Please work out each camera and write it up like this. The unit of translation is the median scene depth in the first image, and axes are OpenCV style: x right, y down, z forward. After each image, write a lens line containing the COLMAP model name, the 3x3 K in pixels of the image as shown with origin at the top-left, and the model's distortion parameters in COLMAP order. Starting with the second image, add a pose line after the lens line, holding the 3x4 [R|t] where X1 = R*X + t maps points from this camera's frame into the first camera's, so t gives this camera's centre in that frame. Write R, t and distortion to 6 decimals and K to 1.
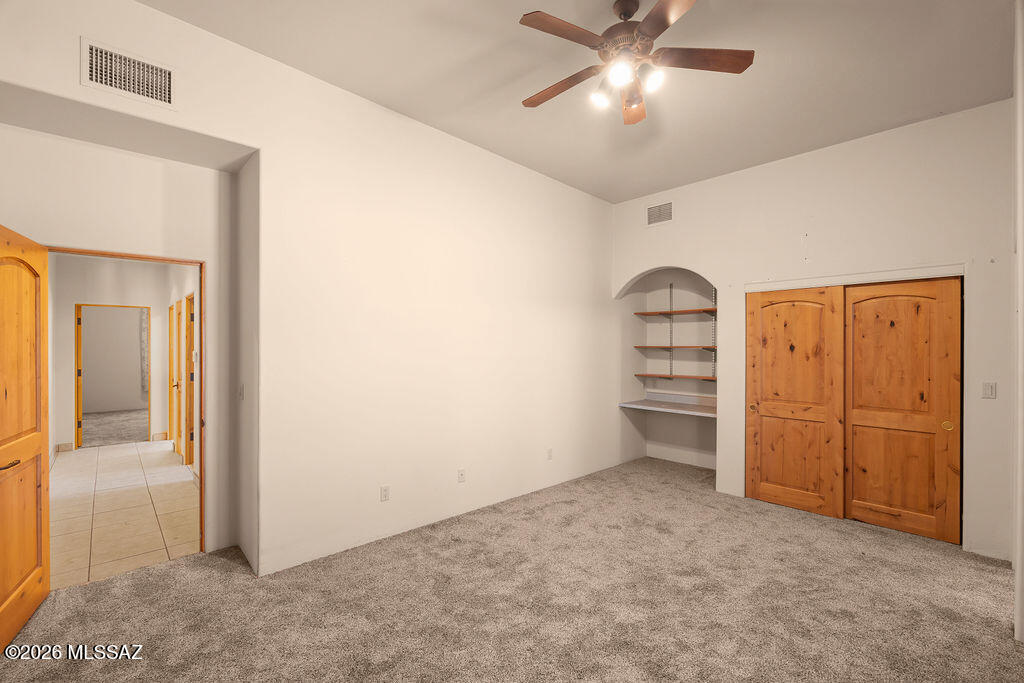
lens RADIAL K [[444.4, 0, 510.9], [0, 444.4, 346.4], [0, 0, 1]] dist [-0.000795, -0.000257]
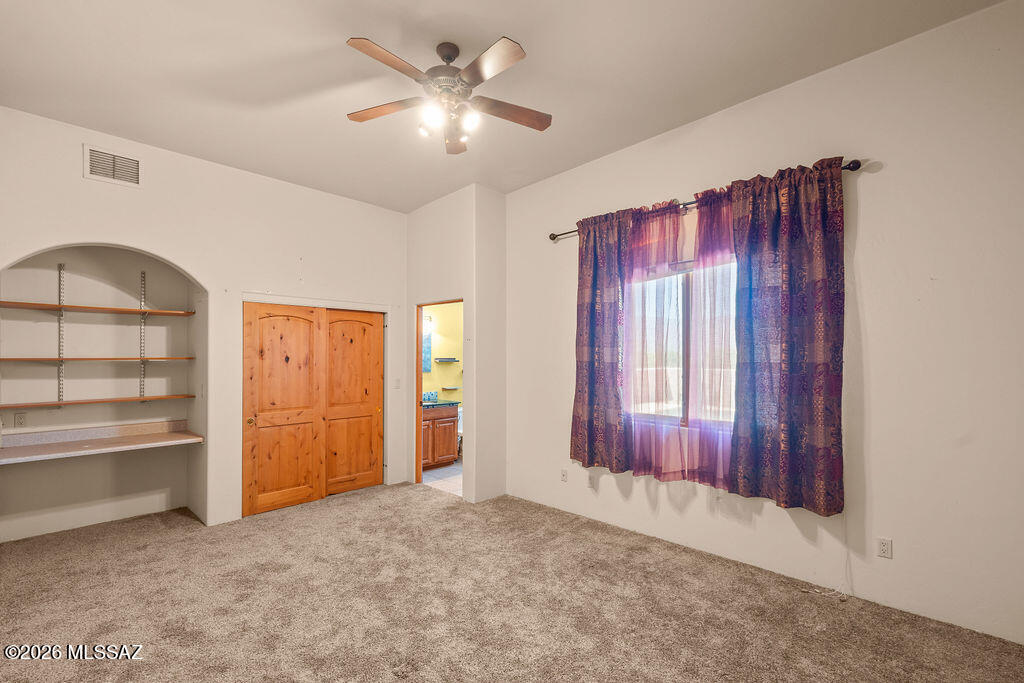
lens RADIAL K [[449.9, 0, 512.1], [0, 449.9, 351.2], [0, 0, 1]] dist [-0.001349, -0.000059]
pose [[-0.063370, 0.013028, 0.997905, -0.508116], [0.003030, 0.999913, -0.012862, 0.000082], [-0.997986, 0.002209, -0.063404, 0.534308]]
